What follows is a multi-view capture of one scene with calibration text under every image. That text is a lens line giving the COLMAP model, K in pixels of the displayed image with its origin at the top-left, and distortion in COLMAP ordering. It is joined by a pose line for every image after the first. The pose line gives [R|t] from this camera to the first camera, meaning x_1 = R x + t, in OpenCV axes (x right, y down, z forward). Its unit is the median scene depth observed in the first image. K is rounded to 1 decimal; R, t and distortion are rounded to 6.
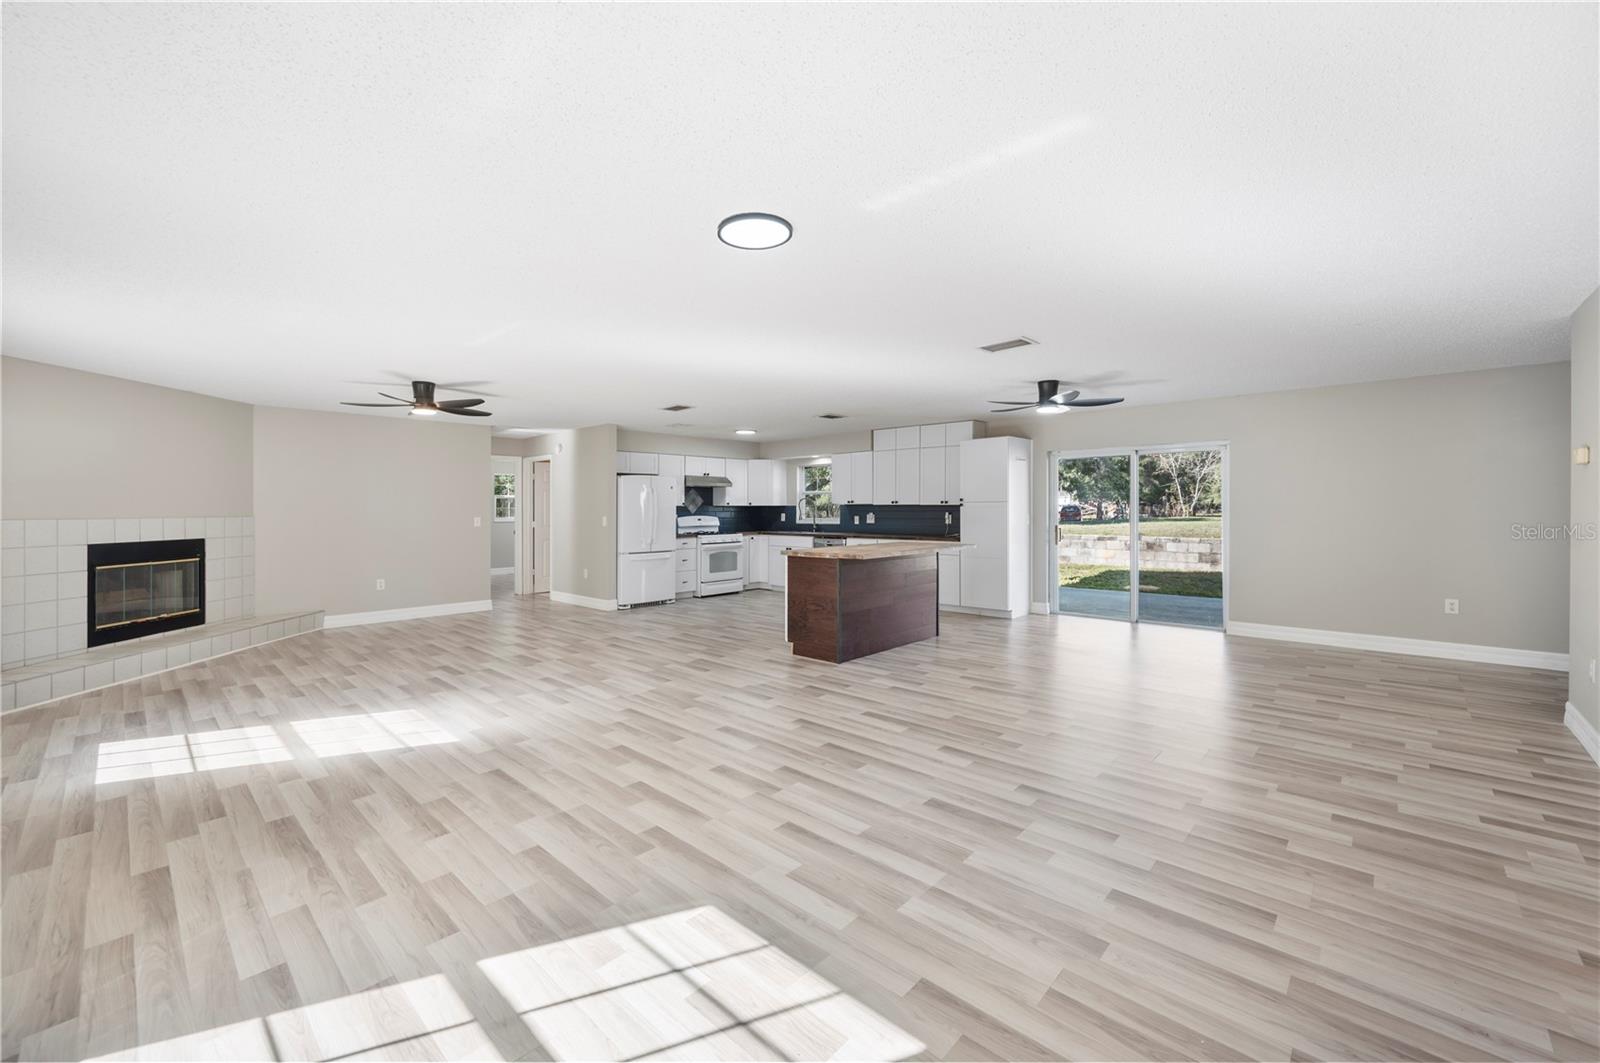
lens RADIAL K [[635.0, 0, 798.7], [0, 635.0, 471.4], [0, 0, 1]] dist [0.001395, 0.000534]
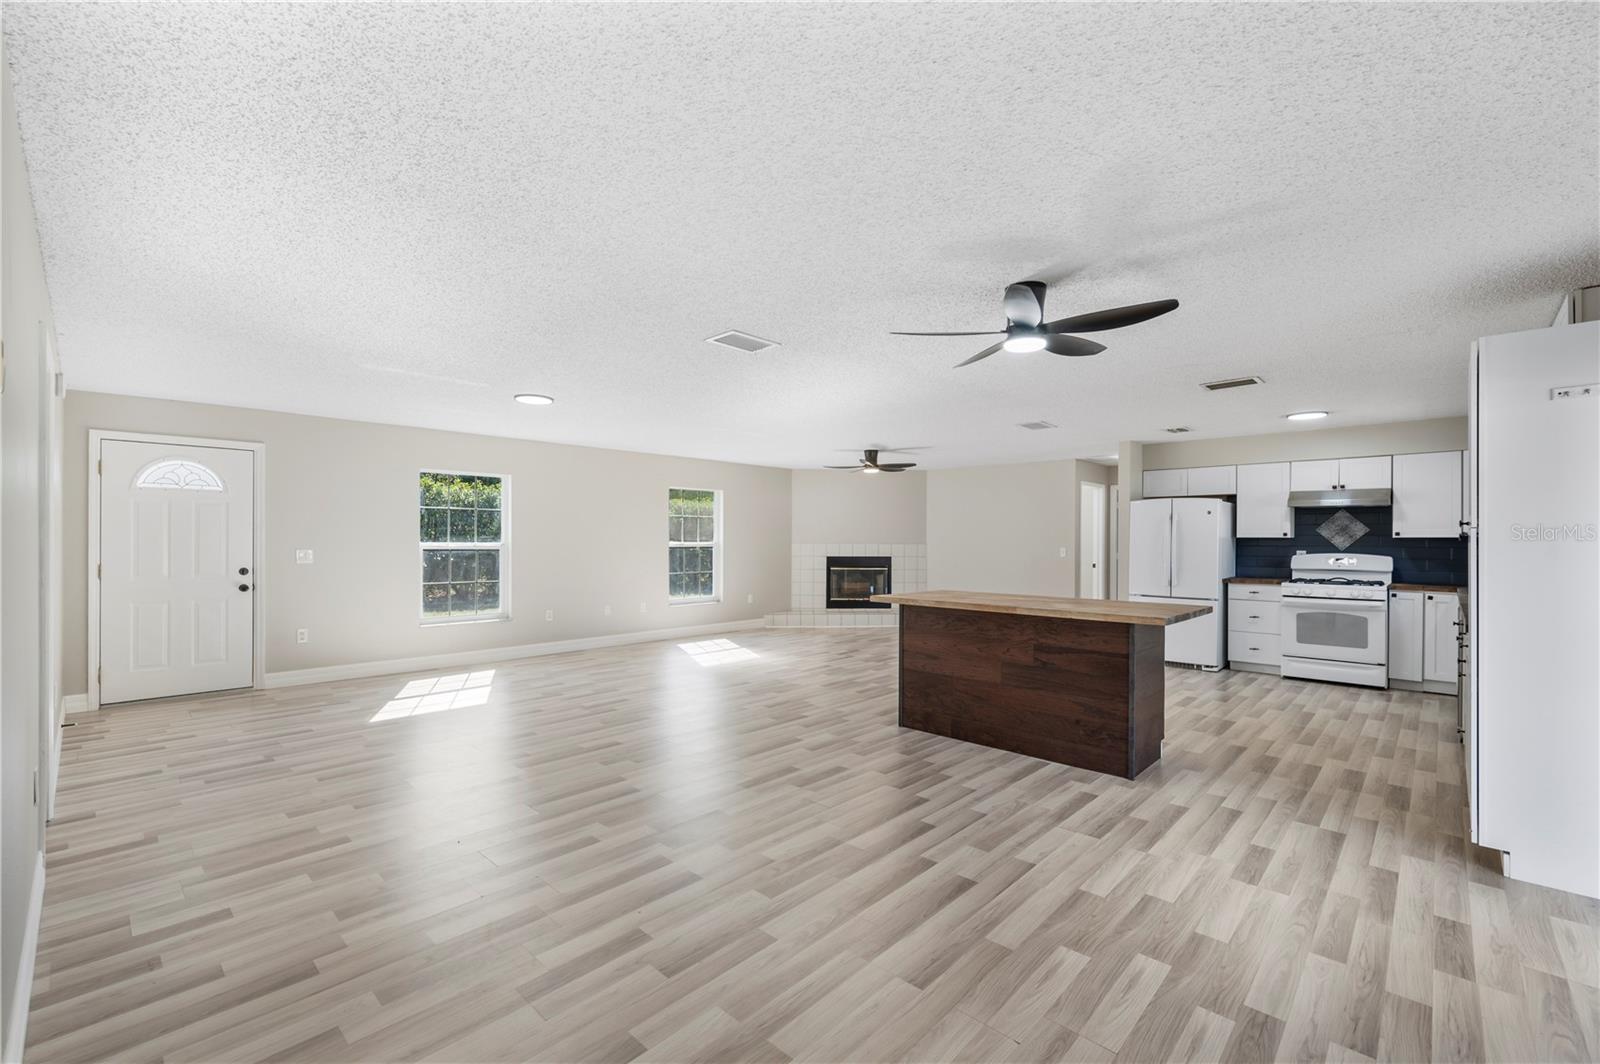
lens RADIAL K [[685.4, 0, 796.4], [0, 685.4, 535.2], [0, 0, 1]] dist [-0.000458, -0.000067]
pose [[-0.011020, -0.001059, -0.999939, 0.927561], [0.055417, 0.998462, -0.001668, 0.041462], [0.998403, -0.055431, -0.010944, 0.840970]]
